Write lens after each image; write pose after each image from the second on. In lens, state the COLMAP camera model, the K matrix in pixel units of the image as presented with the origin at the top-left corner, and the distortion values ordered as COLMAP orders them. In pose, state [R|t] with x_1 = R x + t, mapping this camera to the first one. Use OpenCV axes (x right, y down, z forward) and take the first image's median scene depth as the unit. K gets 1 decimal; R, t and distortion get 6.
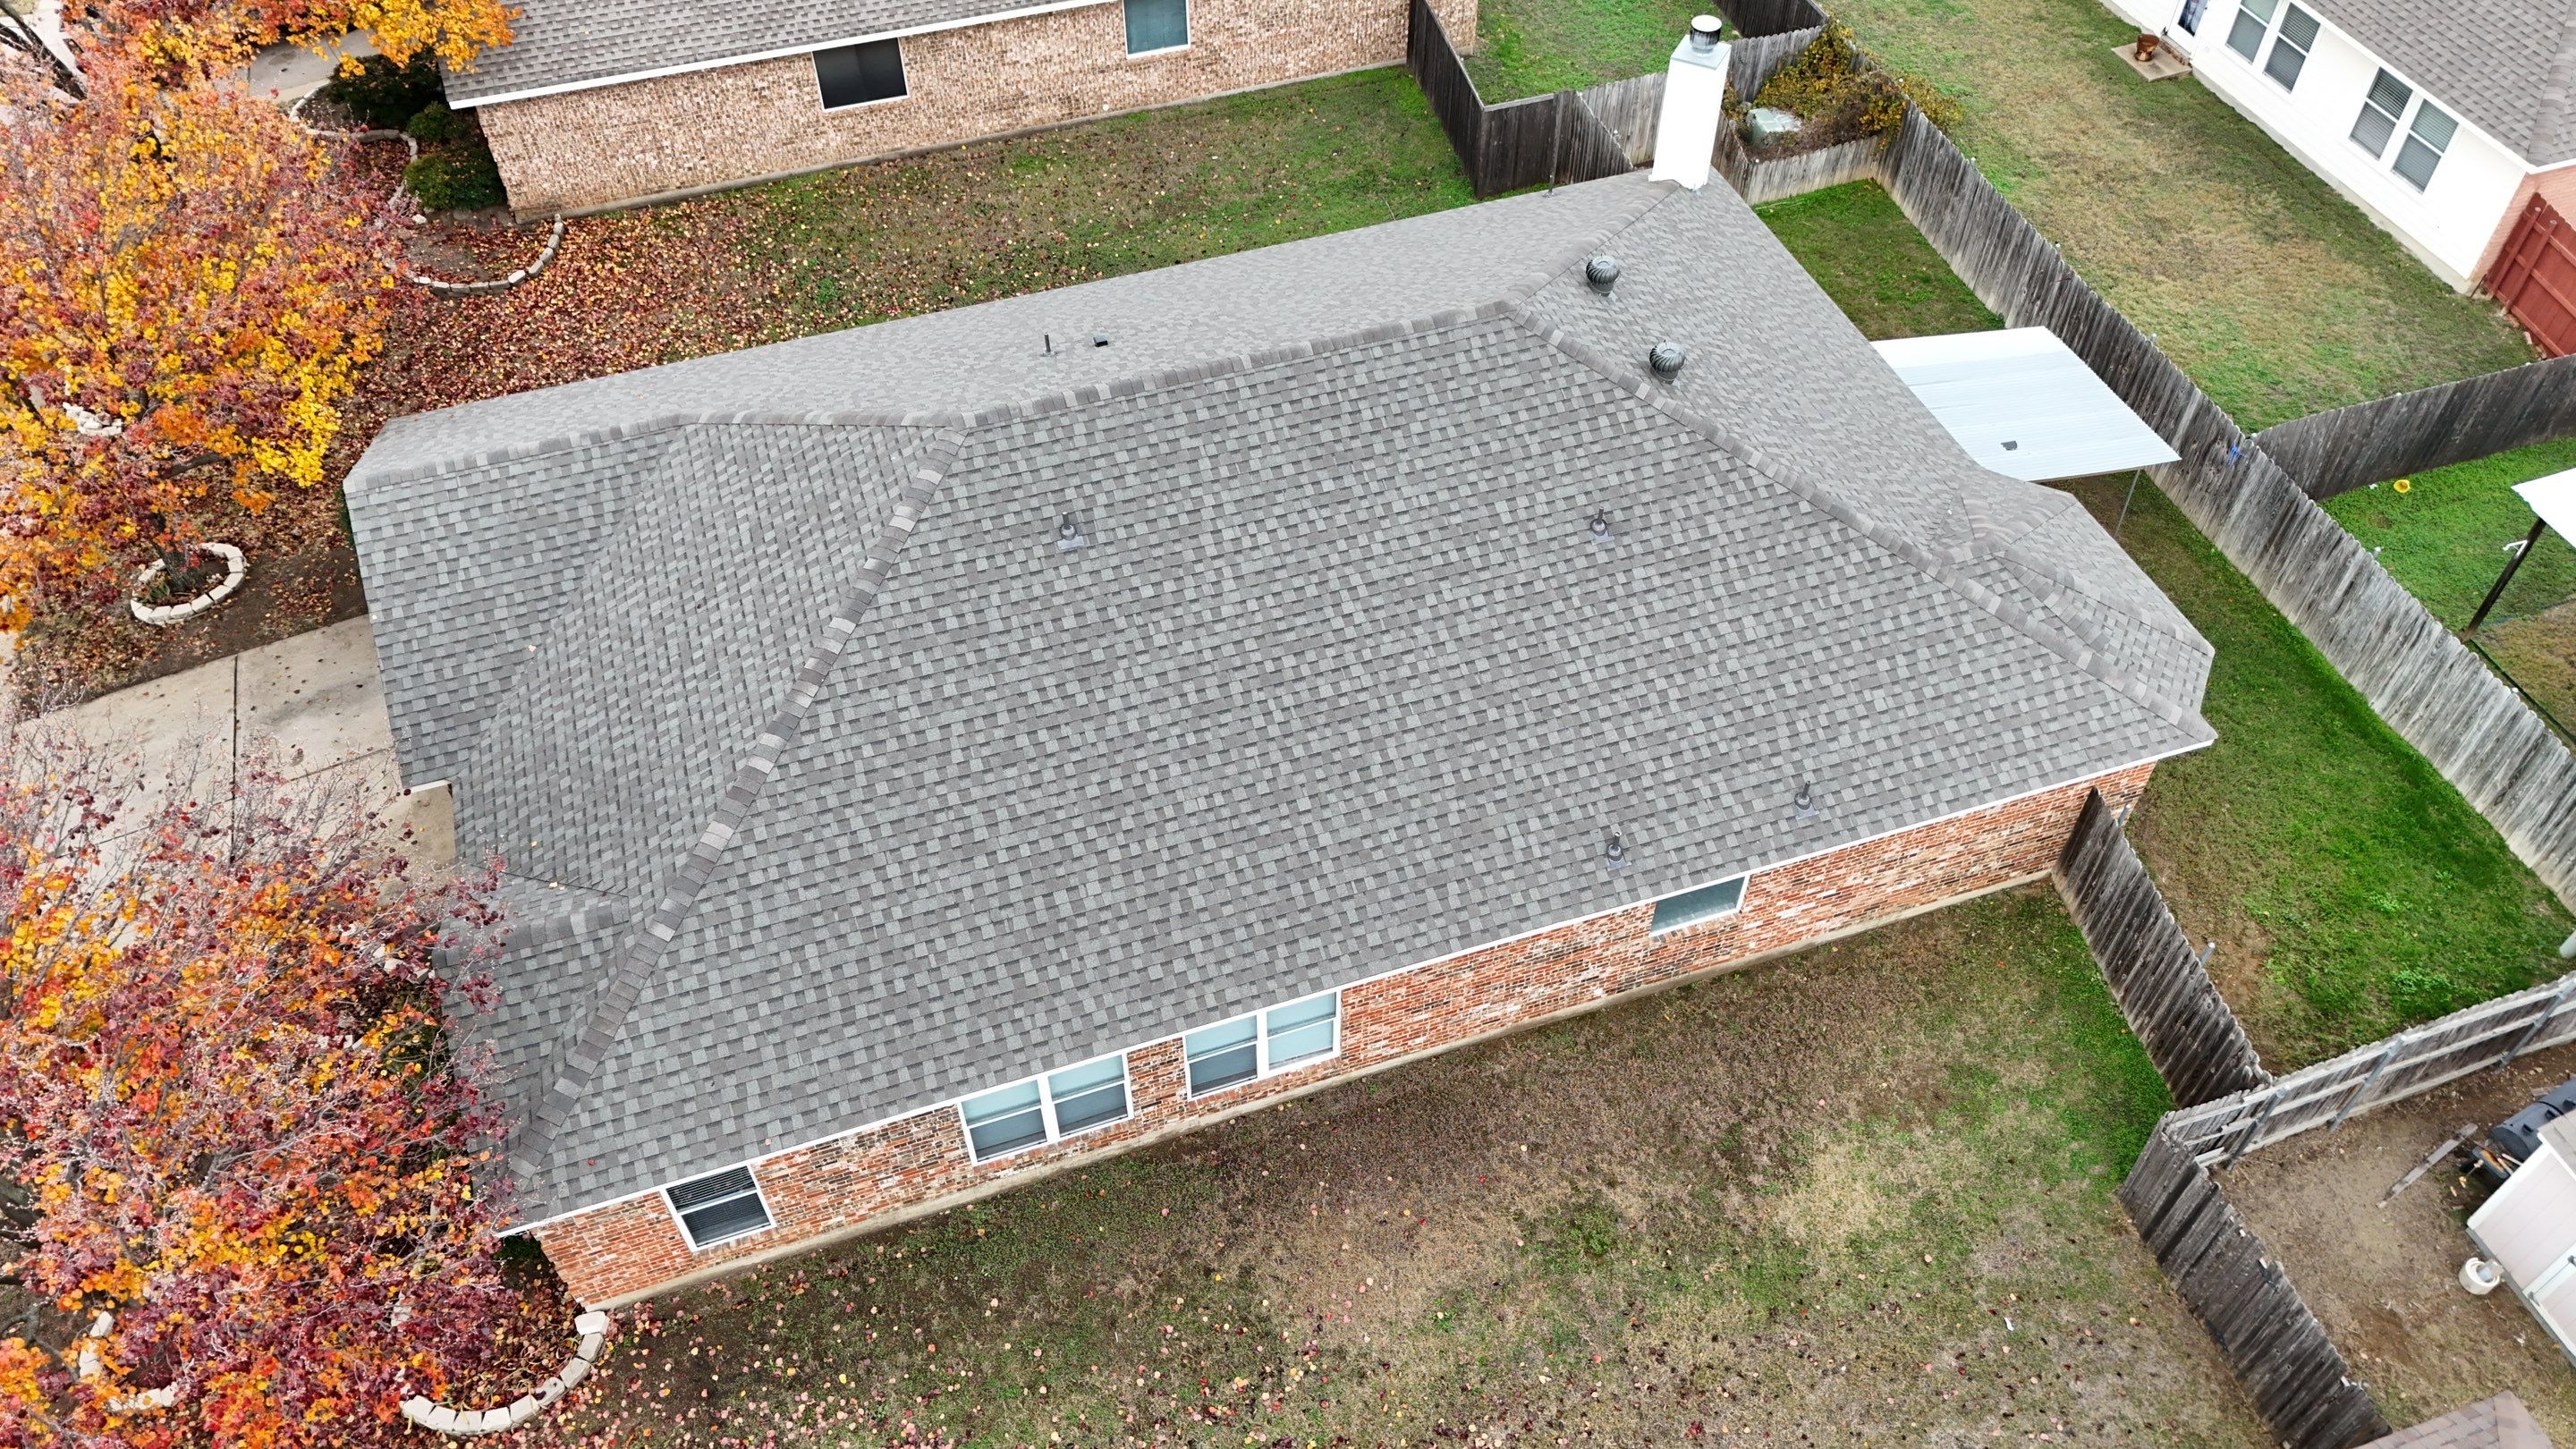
lens RADIAL K [[1904.1, 0, 1287.1], [0, 1904.1, 711.4], [0, 0, 1]] dist [0.078588, -0.071770]
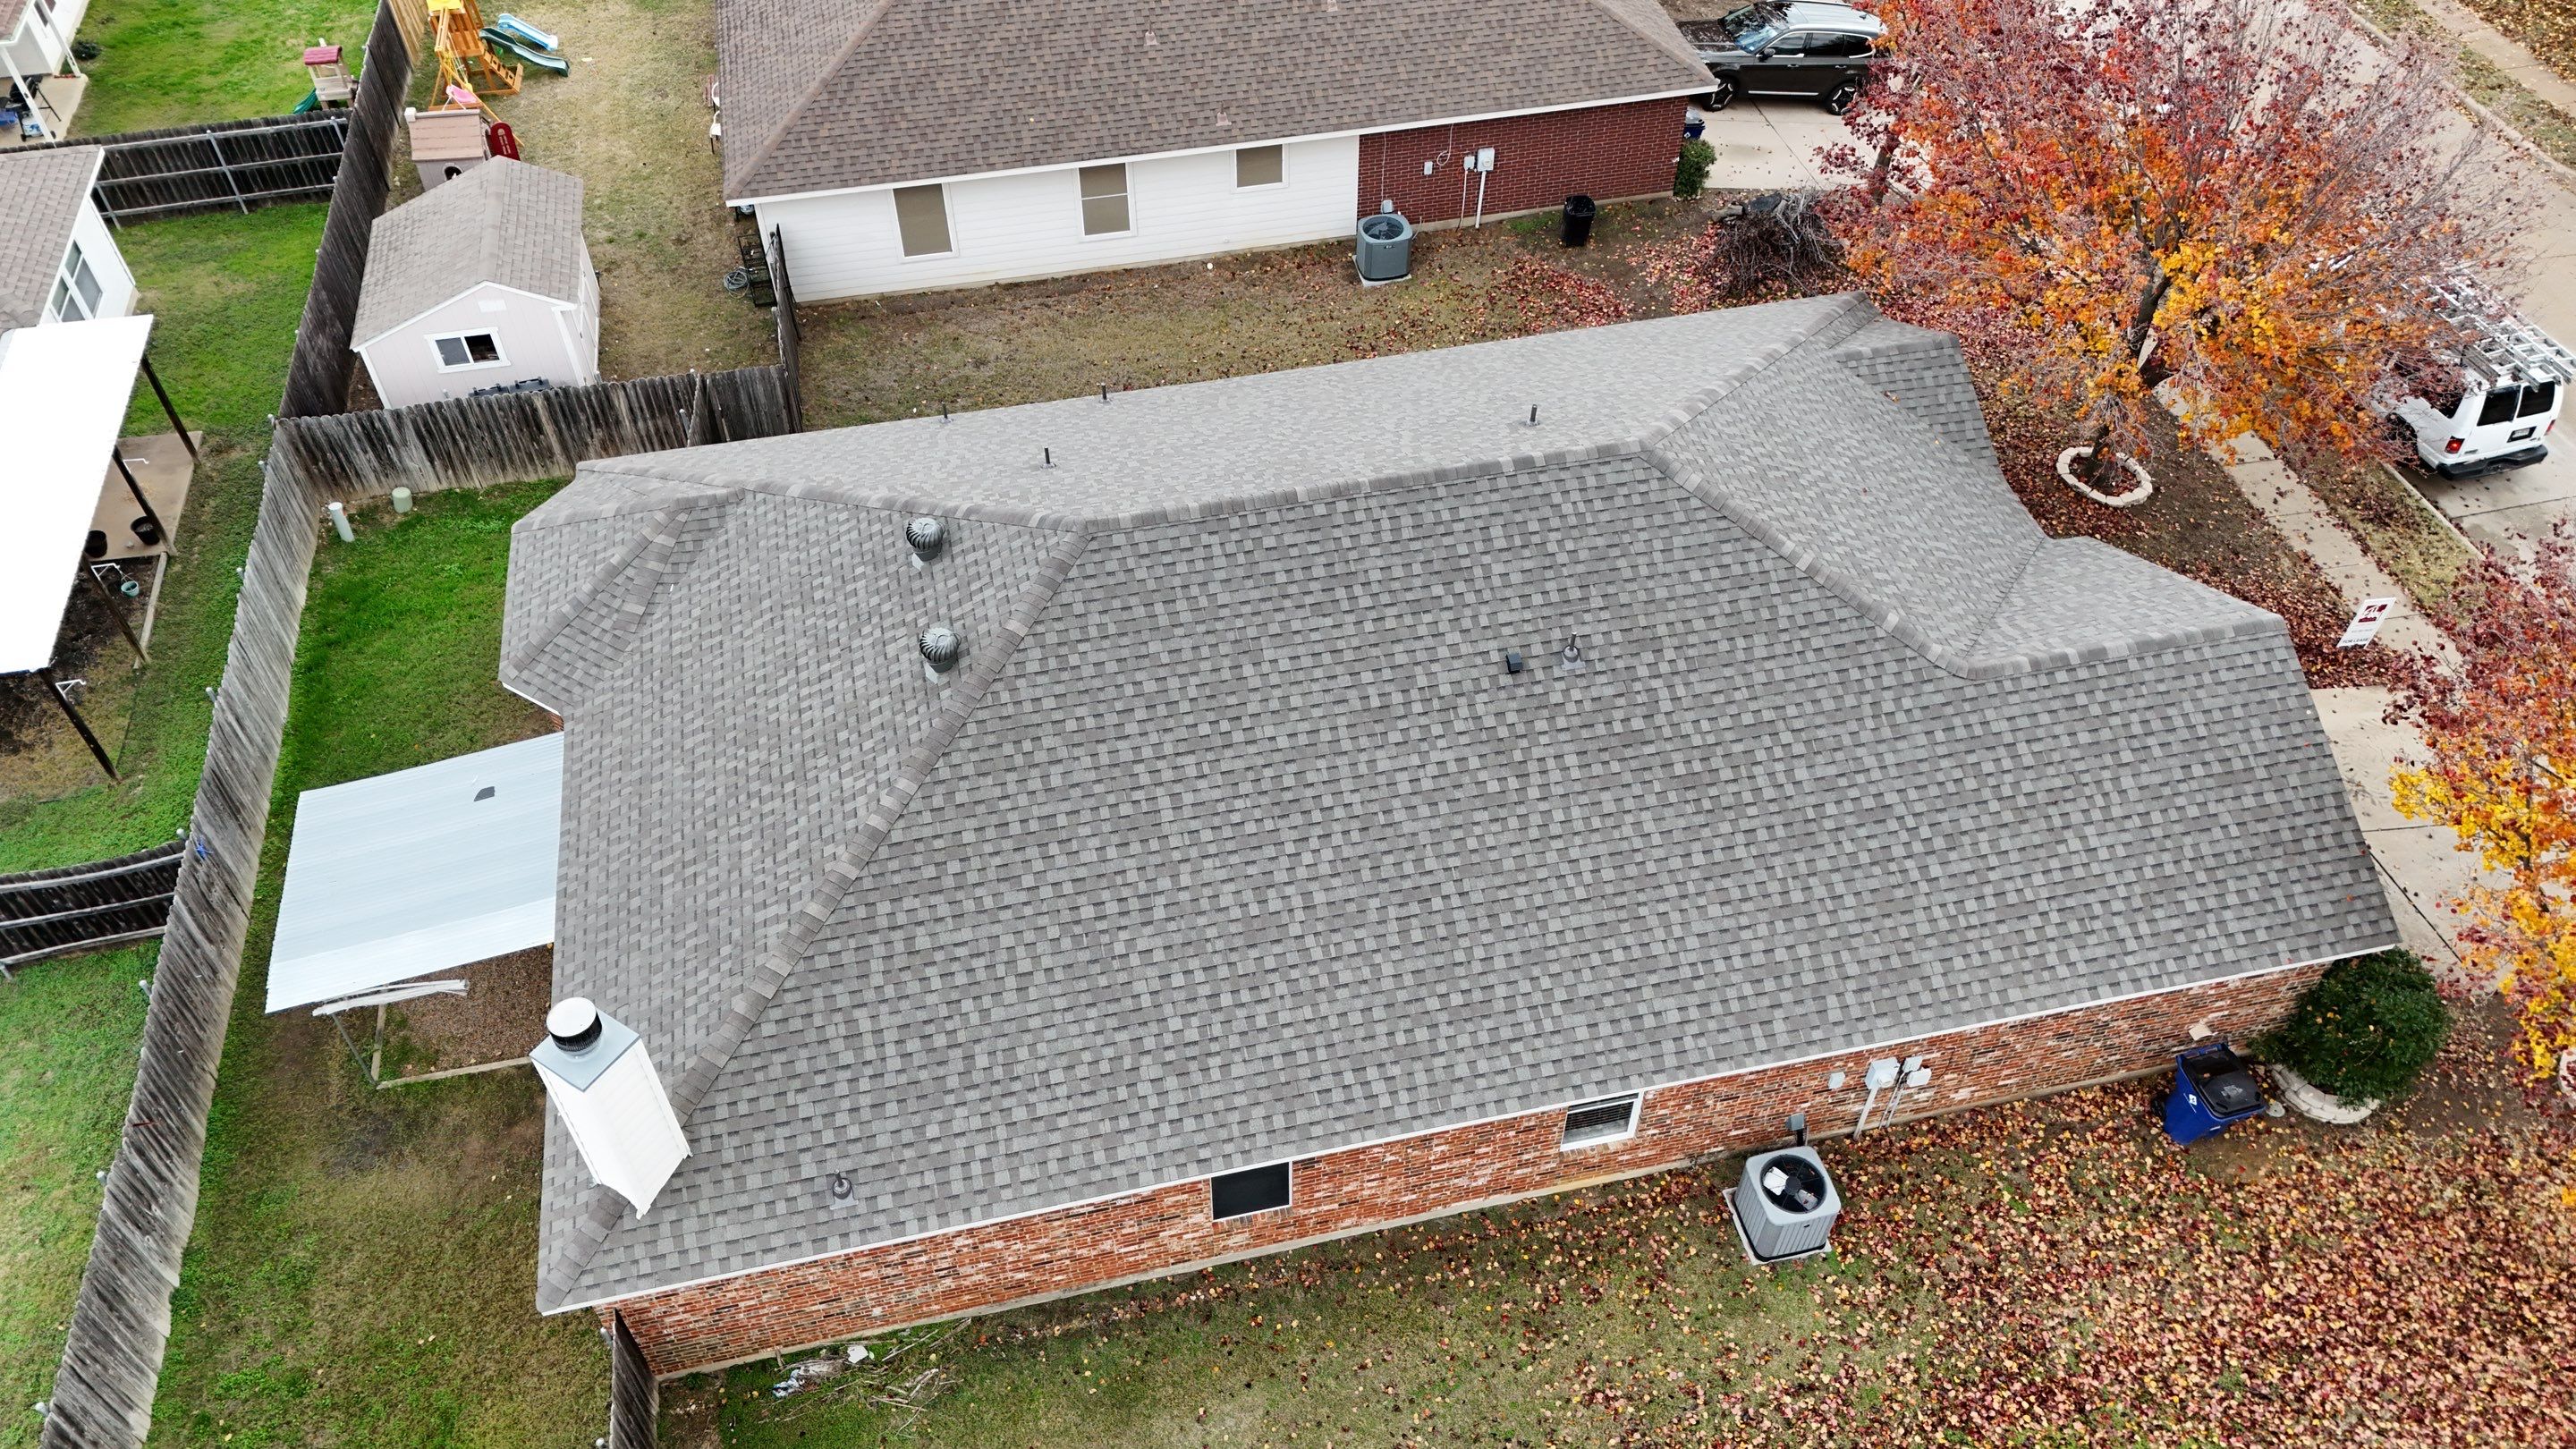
lens RADIAL K [[1904.1, 0, 1286.8], [0, 1904.1, 701.5], [0, 0, 1]] dist [0.078588, -0.071770]
pose [[-0.994576, -0.071792, 0.075269, -0.066094], [0.080754, -0.076839, 0.993768, -1.201150], [-0.065561, 0.994455, 0.082220, 1.049389]]
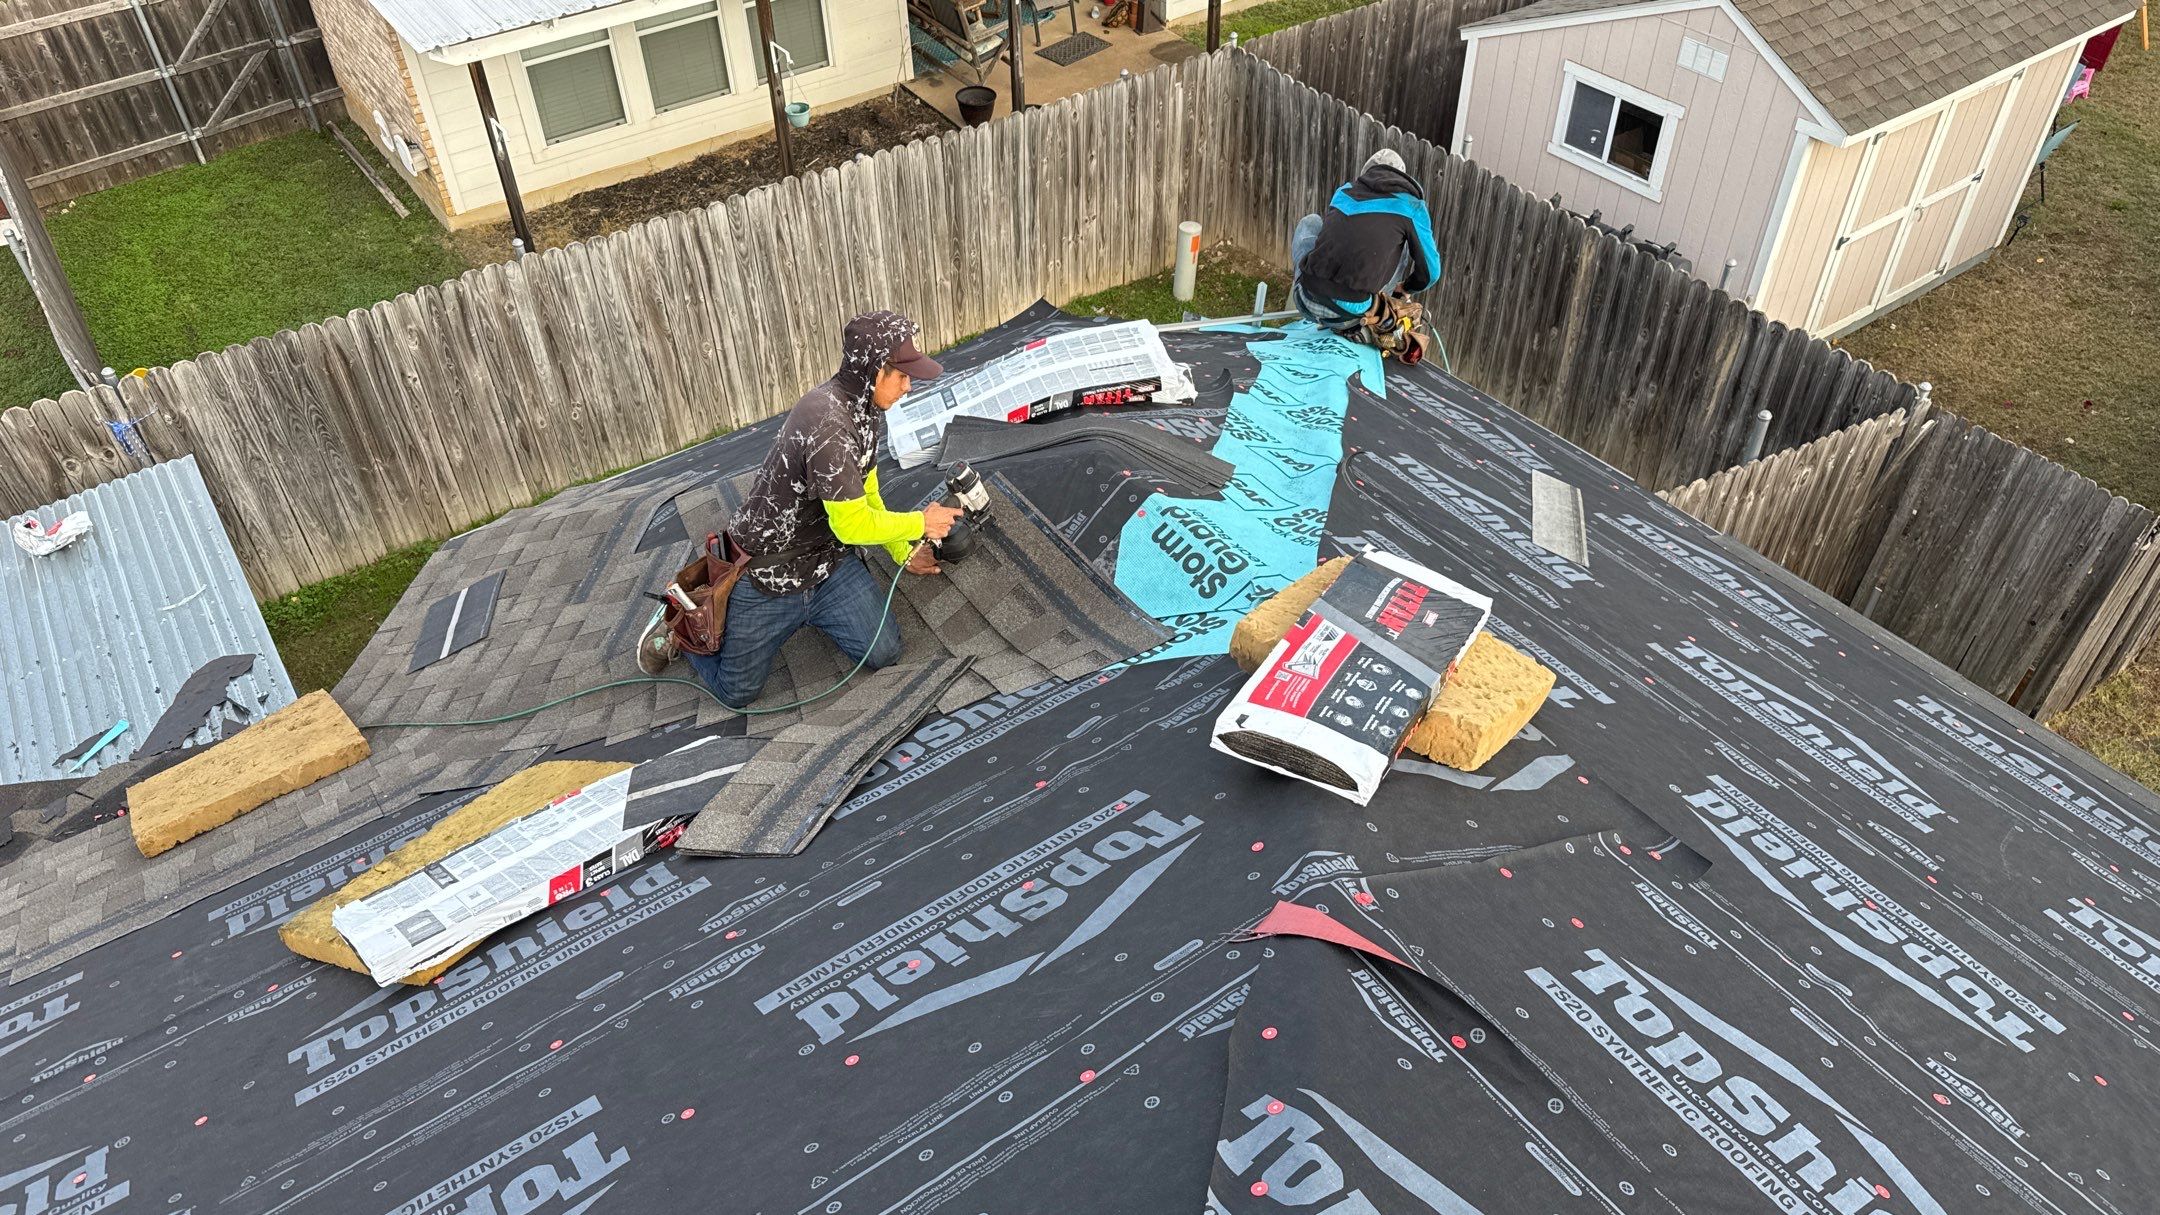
lens RADIAL K [[1514.2, 0, 1060.1], [0, 1514.2, 586.0], [0, 0, 1]] dist [0.021849, -0.038956]
pose [[-0.282136, -0.627613, 0.725604, 0.226445], [0.729891, 0.350429, 0.586907, -0.210892], [-0.622623, 0.695199, 0.359220, 0.988222]]
